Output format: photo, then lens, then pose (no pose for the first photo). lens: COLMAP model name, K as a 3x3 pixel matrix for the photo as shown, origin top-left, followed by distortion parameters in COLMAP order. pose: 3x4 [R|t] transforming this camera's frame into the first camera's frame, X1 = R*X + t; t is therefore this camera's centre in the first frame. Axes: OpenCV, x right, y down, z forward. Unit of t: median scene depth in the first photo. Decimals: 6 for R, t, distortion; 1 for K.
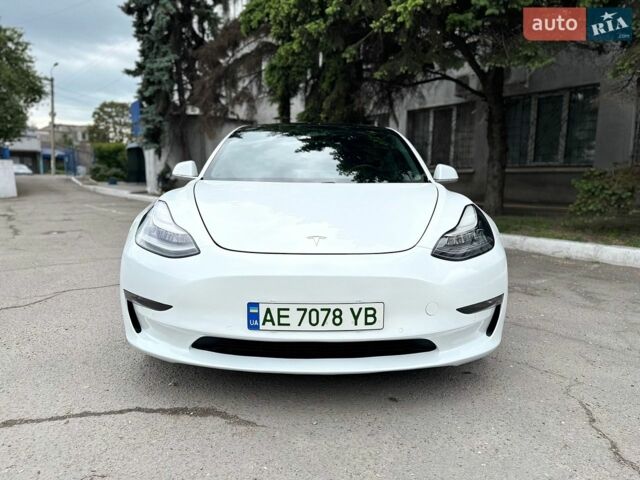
lens RADIAL K [[446.4, 0, 320.0], [0, 446.4, 240.0], [0, 0, 1]] dist [0.034894, -0.048887]
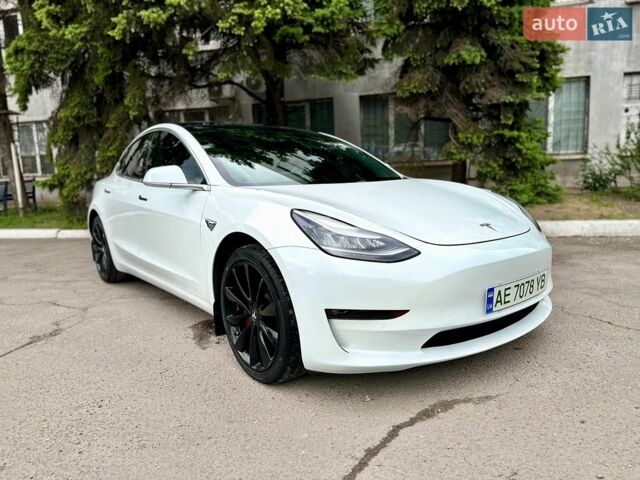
lens RADIAL K [[438.5, 0, 307.0], [0, 438.5, 246.4], [0, 0, 1]] dist [0.040134, -0.037165]
pose [[0.801710, -0.131818, 0.582996, -0.726863], [0.125485, 0.990760, 0.051454, -0.047821], [-0.584392, 0.031906, 0.810844, 0.243073]]
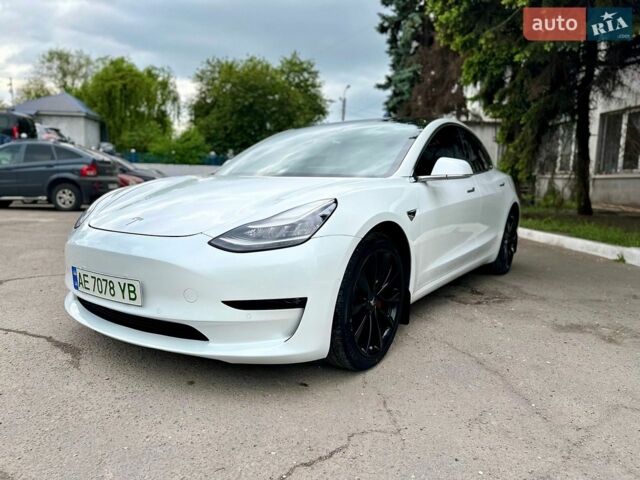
lens RADIAL K [[446.4, 0, 320.0], [0, 446.4, 240.0], [0, 0, 1]] dist [0.034894, -0.048887]
pose [[0.820637, 0.078878, -0.565980, 0.712153], [-0.087744, 0.996076, 0.011595, -0.006204], [0.564673, 0.040146, 0.824338, 0.226824]]
